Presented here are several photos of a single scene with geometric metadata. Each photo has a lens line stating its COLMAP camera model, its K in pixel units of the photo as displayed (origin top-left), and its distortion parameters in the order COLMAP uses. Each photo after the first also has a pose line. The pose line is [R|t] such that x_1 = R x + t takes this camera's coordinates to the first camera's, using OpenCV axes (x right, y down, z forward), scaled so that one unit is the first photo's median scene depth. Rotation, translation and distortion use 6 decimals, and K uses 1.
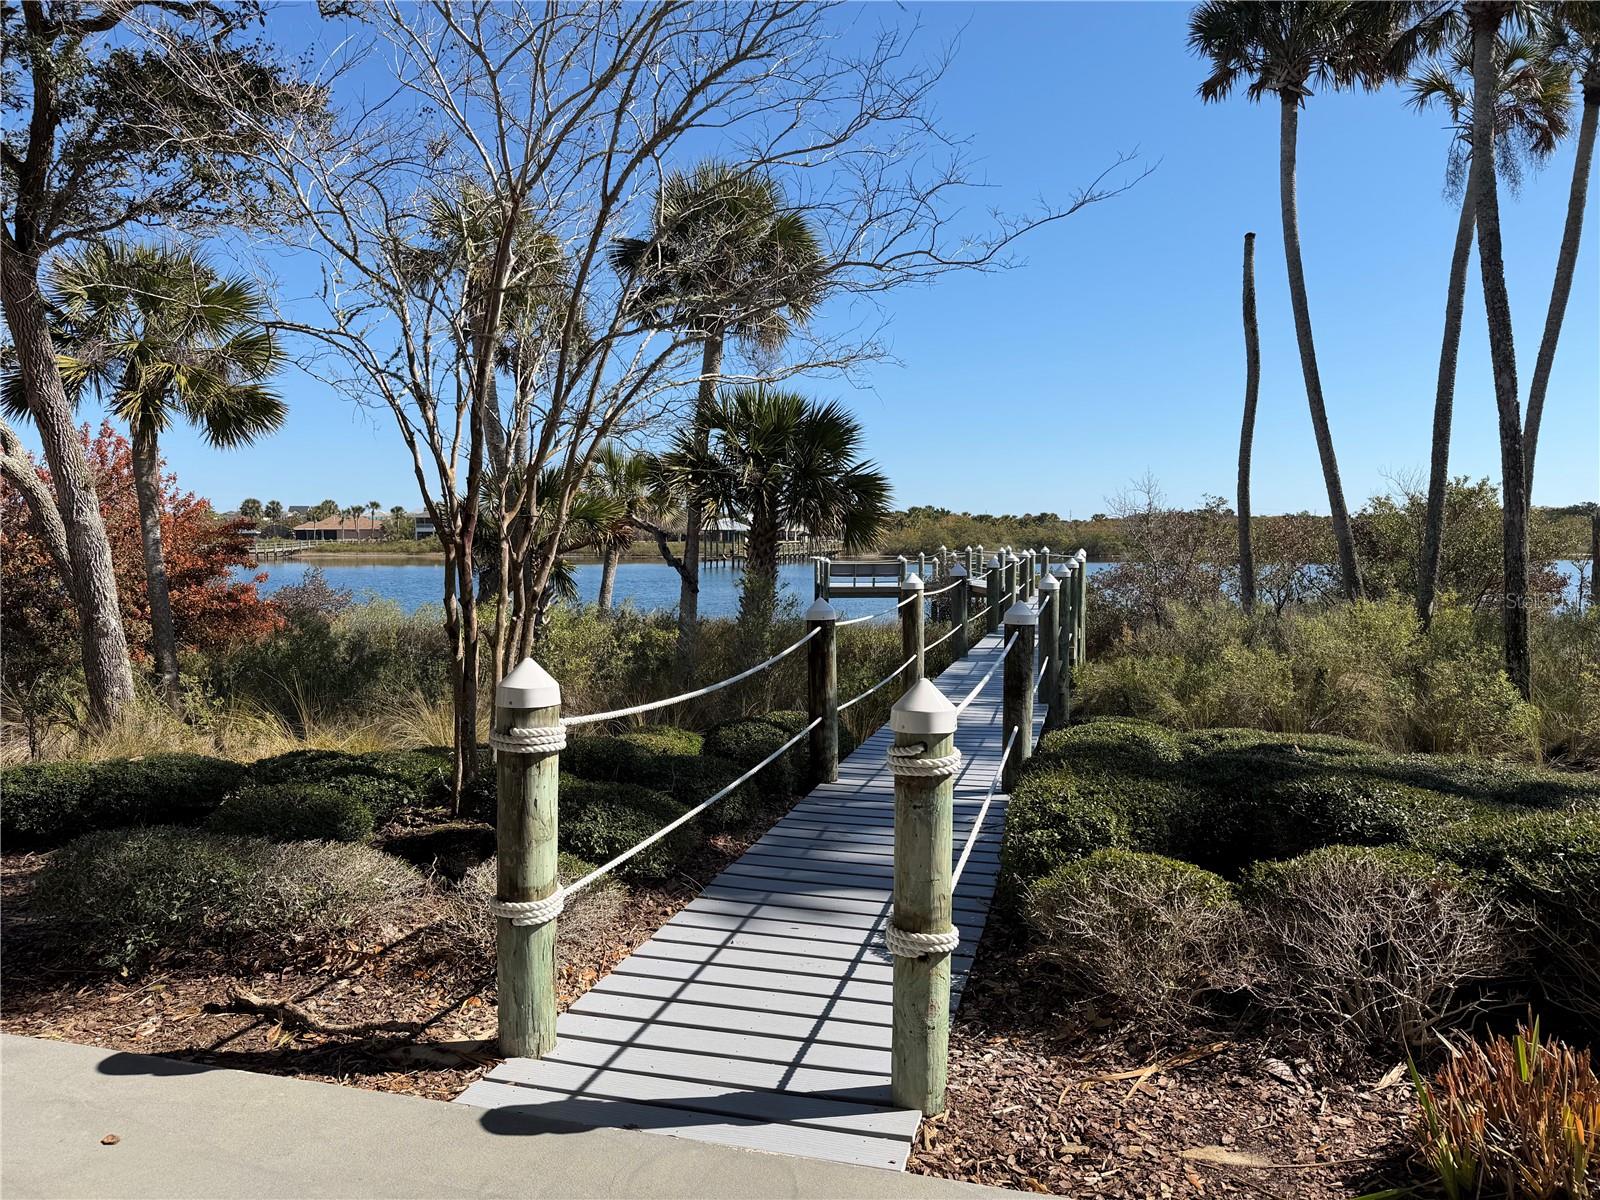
lens RADIAL K [[1137.8, 0, 795.6], [0, 1137.8, 603.7], [0, 0, 1]] dist [0.047717, -0.004504]
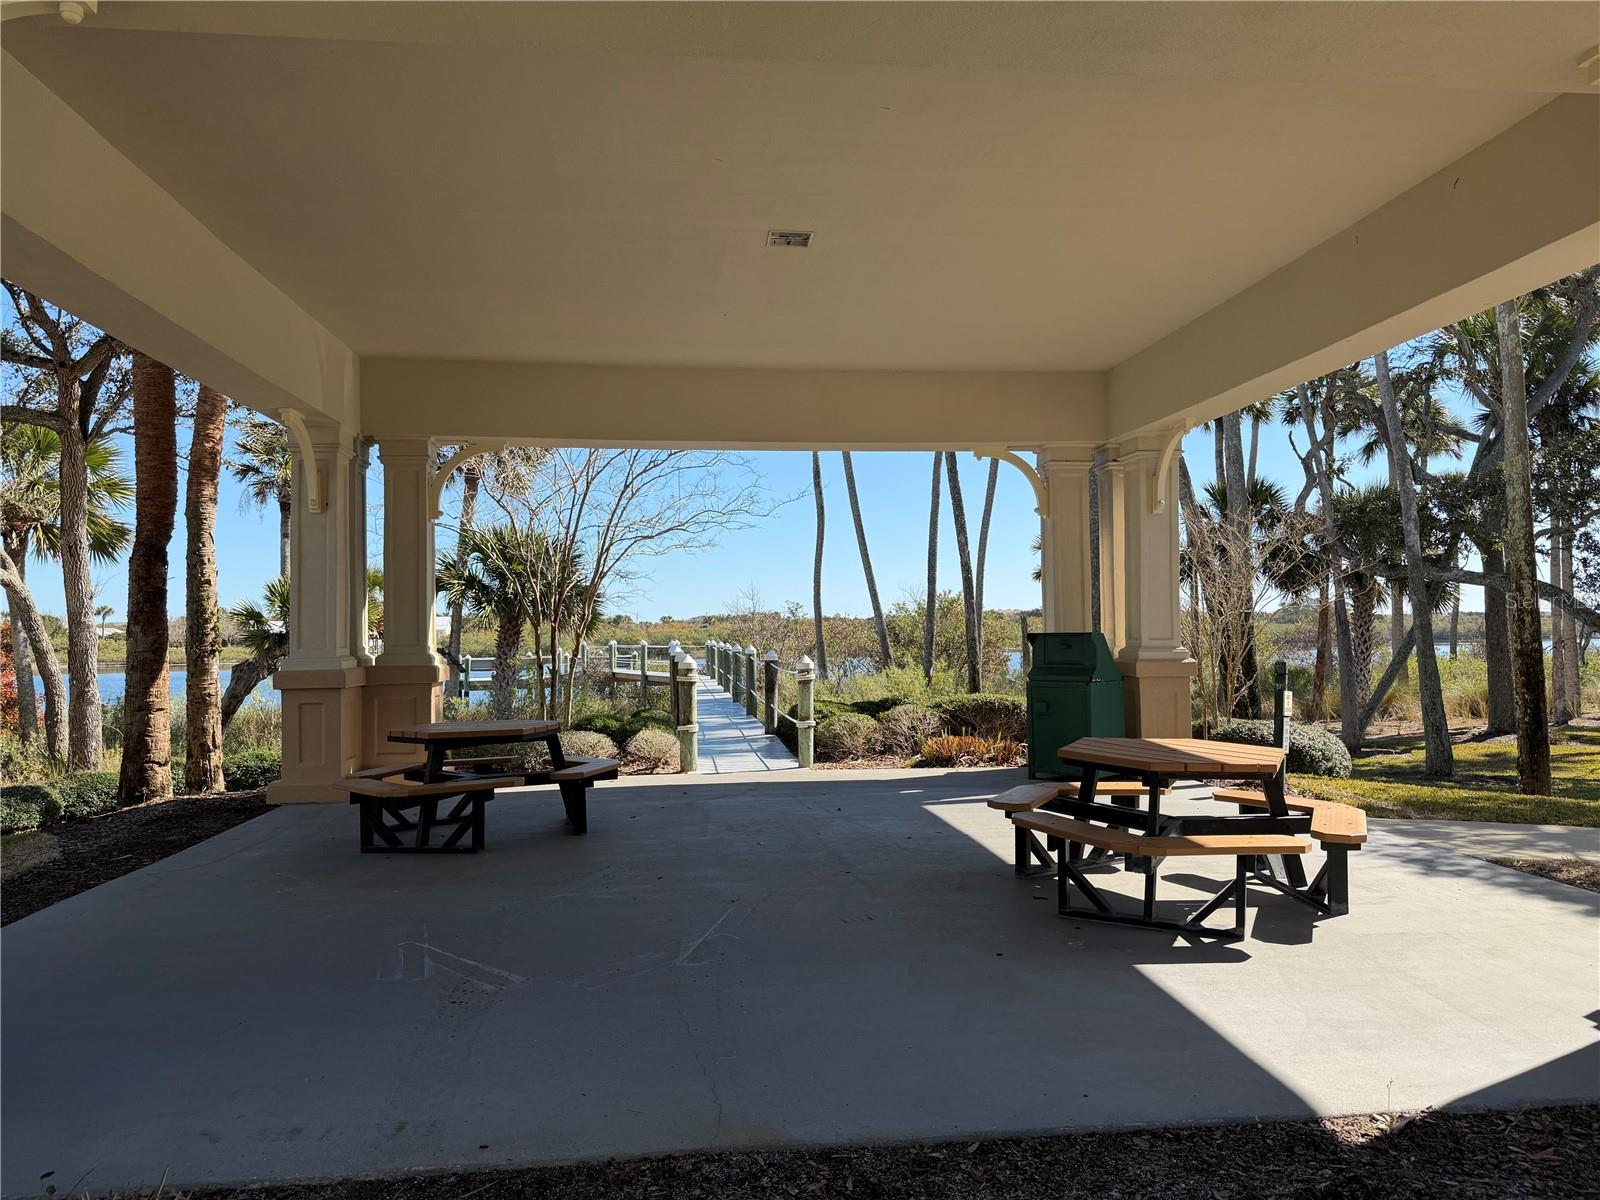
lens RADIAL K [[1137.8, 0, 795.6], [0, 1137.8, 603.7], [0, 0, 1]] dist [0.047717, -0.004504]
pose [[0.928509, 0.000215, 0.371310, -0.192093], [0.033196, 0.995947, -0.083588, 0.030821], [-0.369823, 0.089938, 0.924739, -0.363774]]
